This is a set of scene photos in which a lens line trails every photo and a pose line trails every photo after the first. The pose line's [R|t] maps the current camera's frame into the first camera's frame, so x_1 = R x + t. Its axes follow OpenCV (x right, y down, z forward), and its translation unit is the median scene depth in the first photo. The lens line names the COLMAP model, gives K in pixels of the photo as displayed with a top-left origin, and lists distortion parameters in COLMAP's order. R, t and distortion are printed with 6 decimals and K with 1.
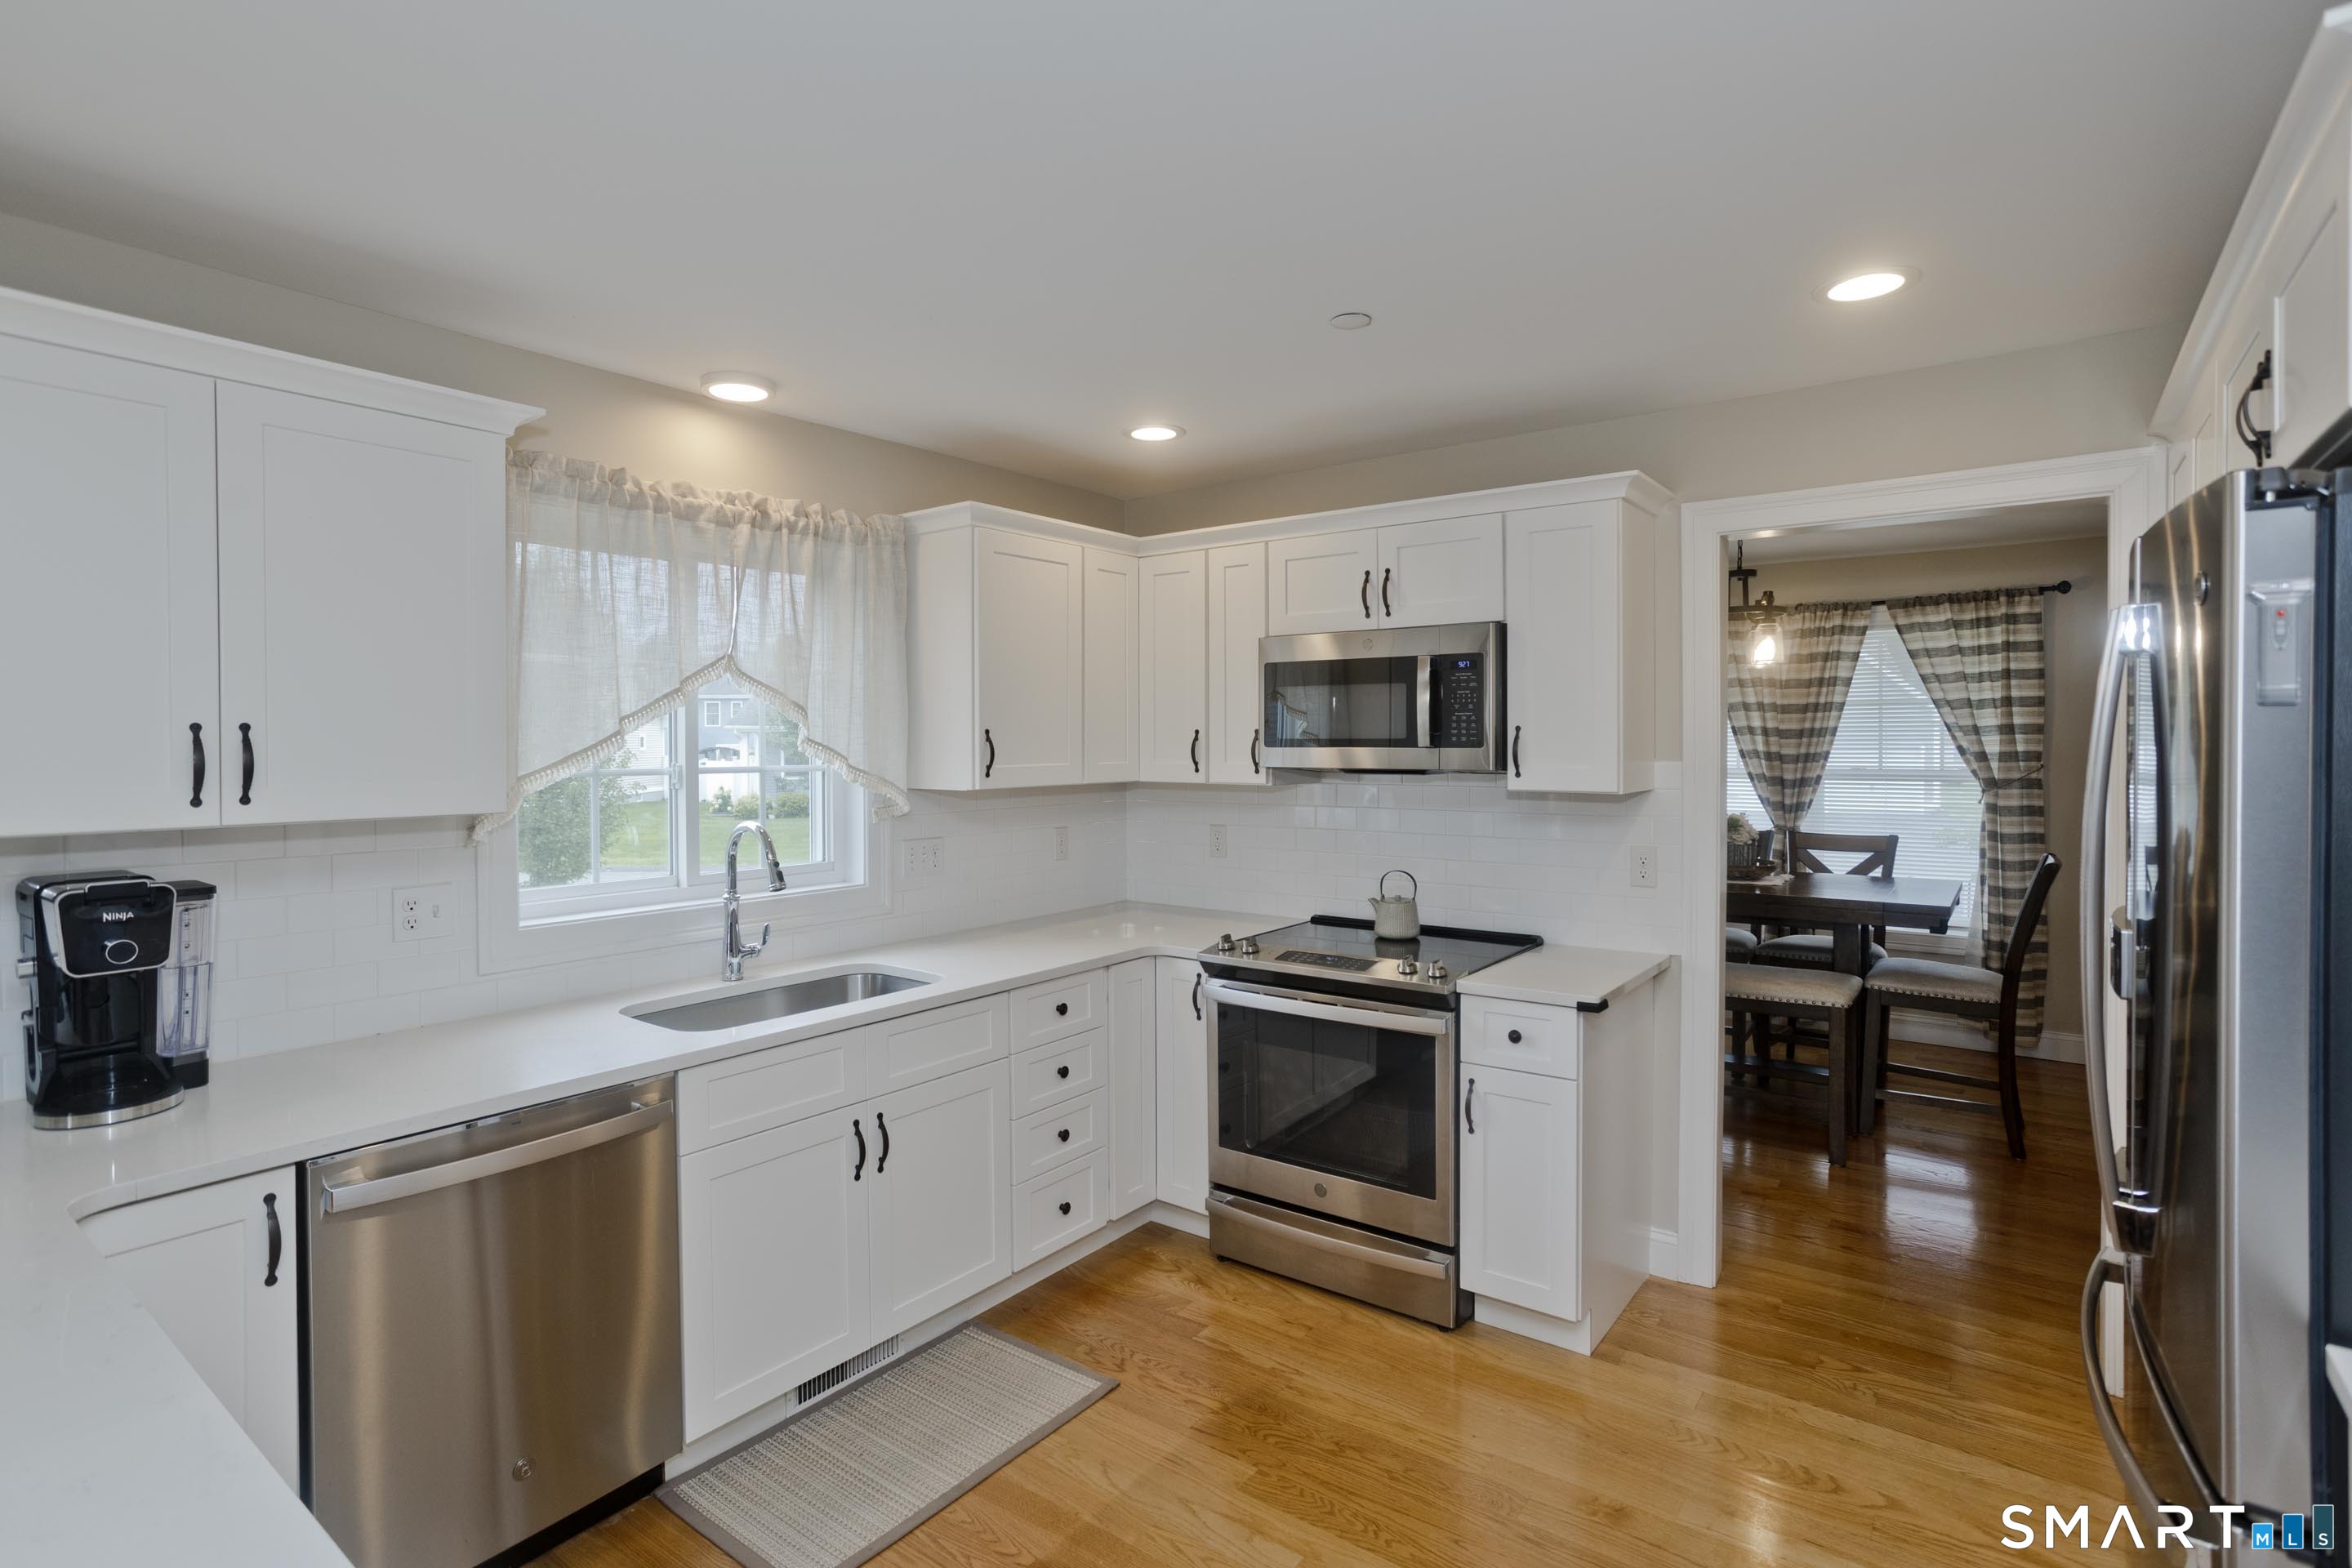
lens RADIAL K [[1138.6, 0, 1154.7], [0, 1138.6, 755.2], [0, 0, 1]] dist [-0.040511, 0.022264]
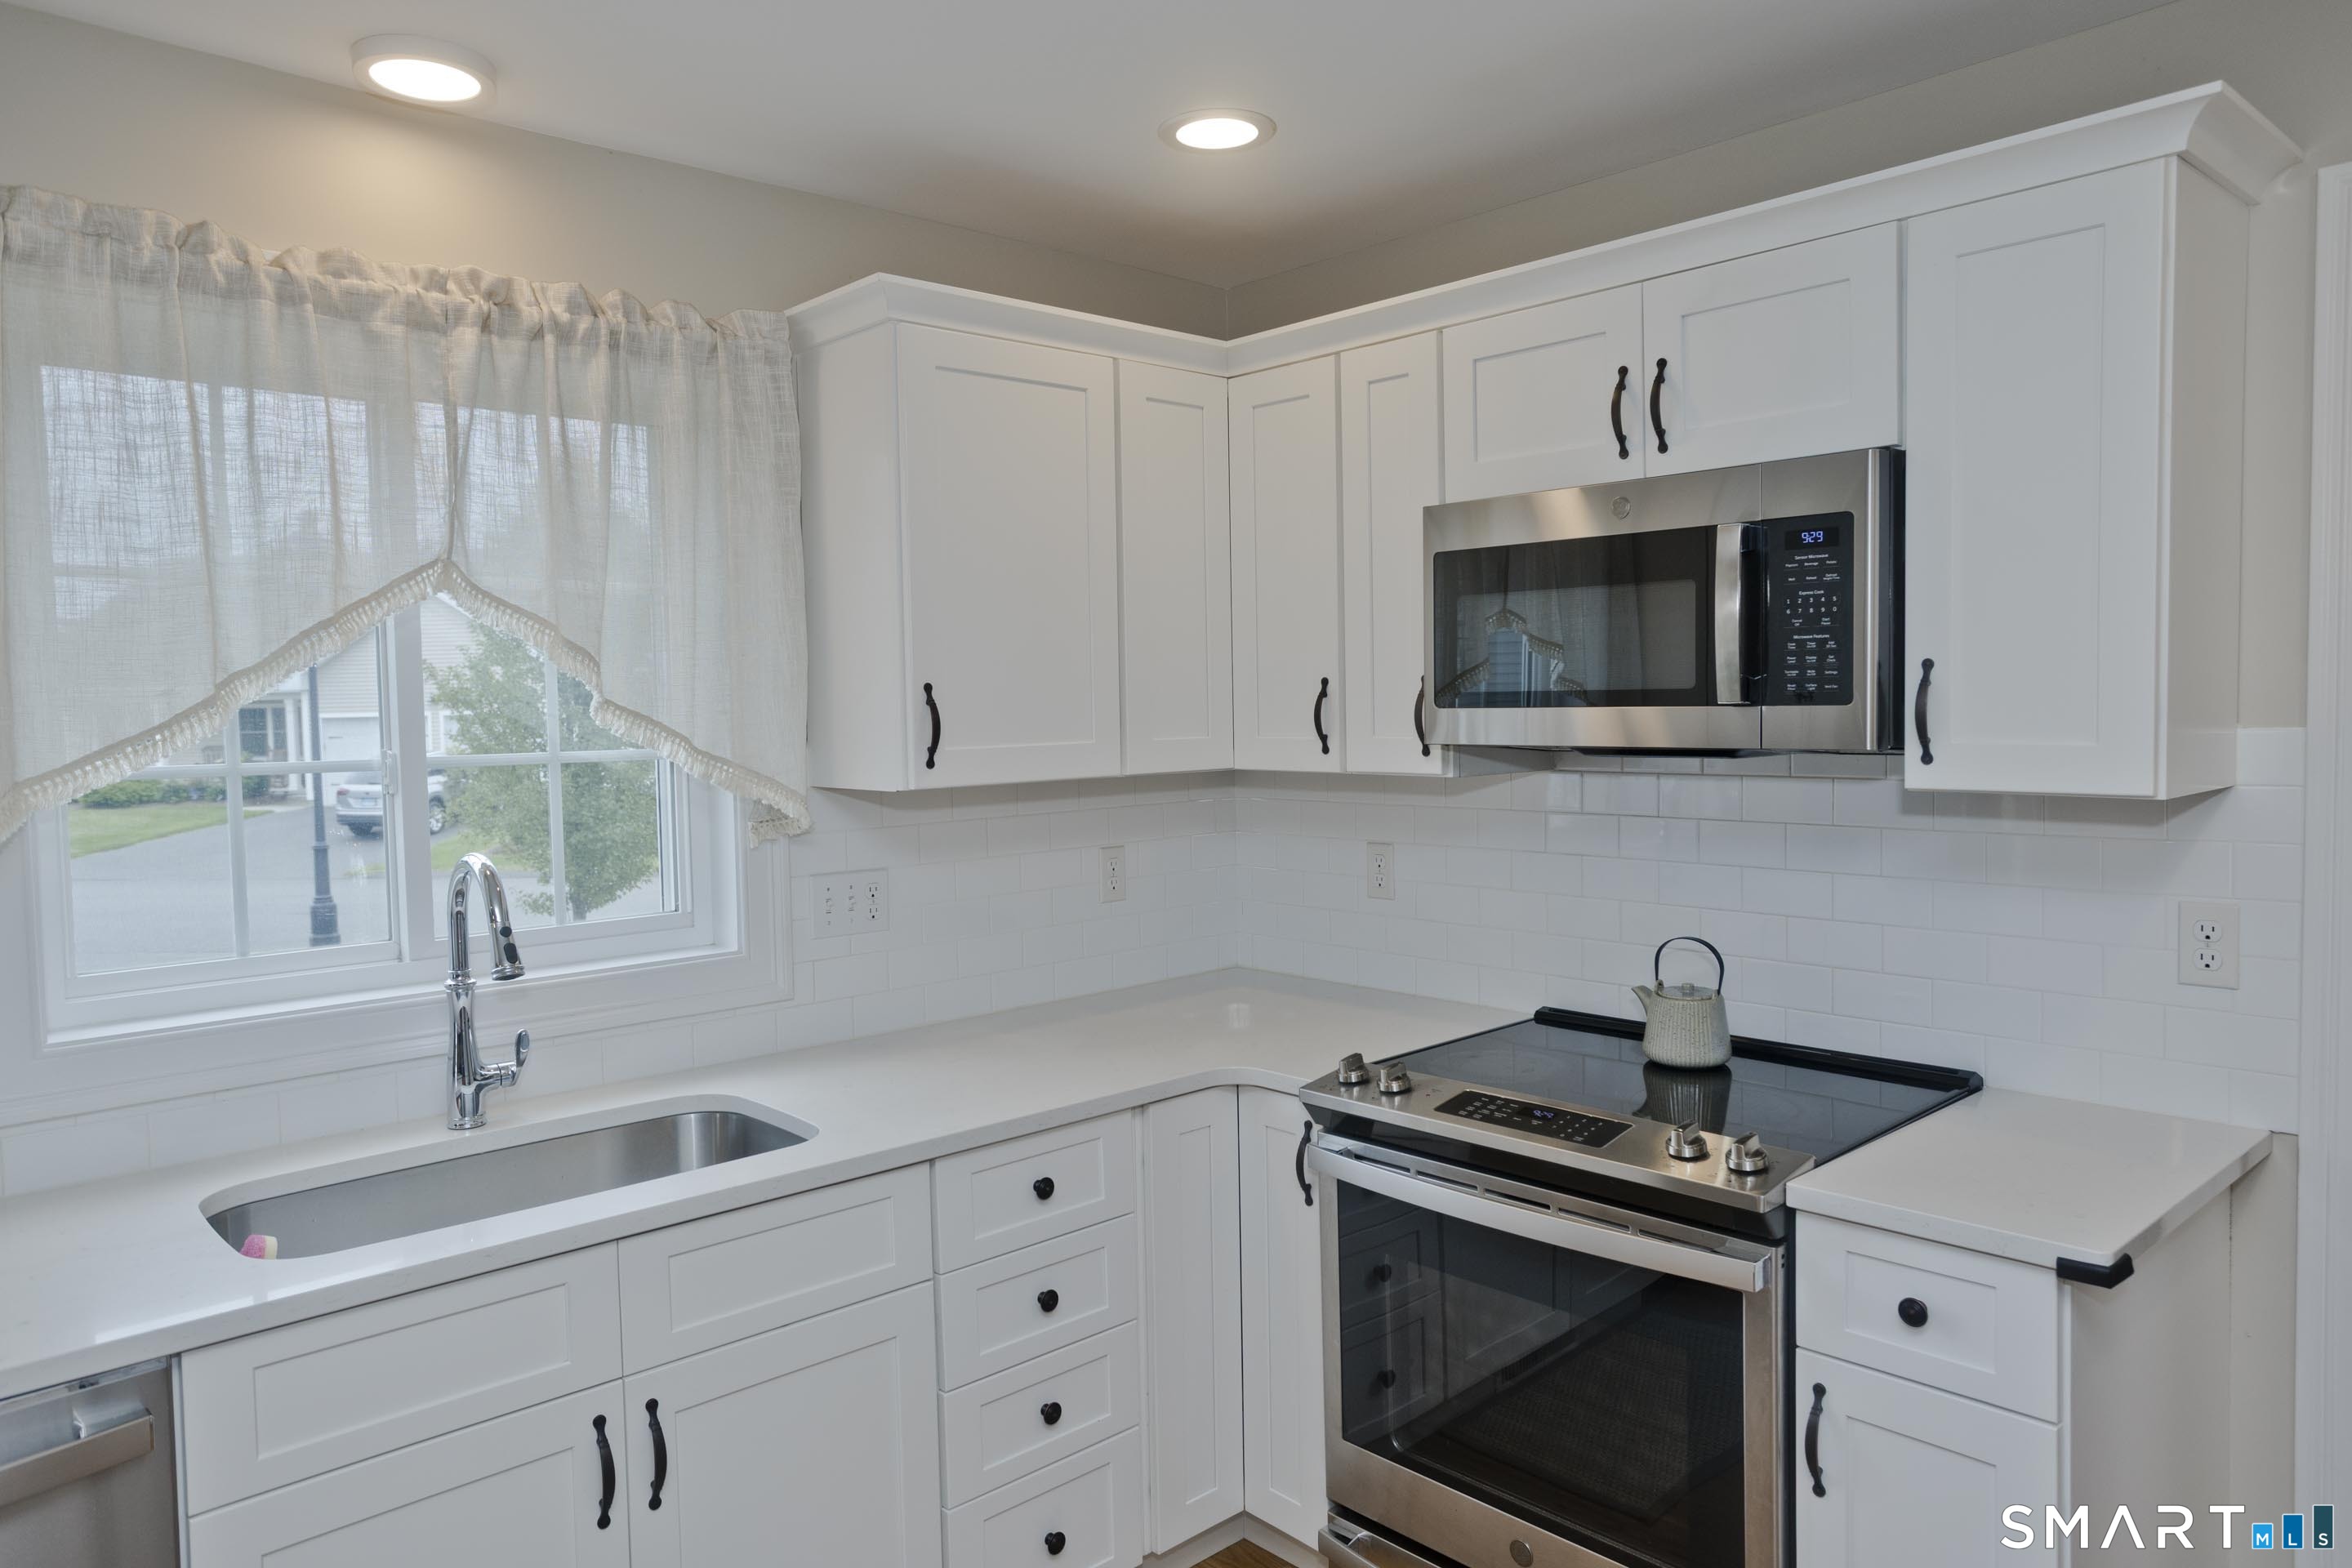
lens RADIAL K [[1542.0, 0, 1159.1], [0, 1542.0, 778.3], [0, 0, 1]] dist [-0.007498, 0.019565]
pose [[0.985733, -0.005703, -0.168219, 0.097503], [0.012709, 0.999095, 0.040601, -0.005427], [0.167835, -0.042159, 0.984913, 0.267154]]
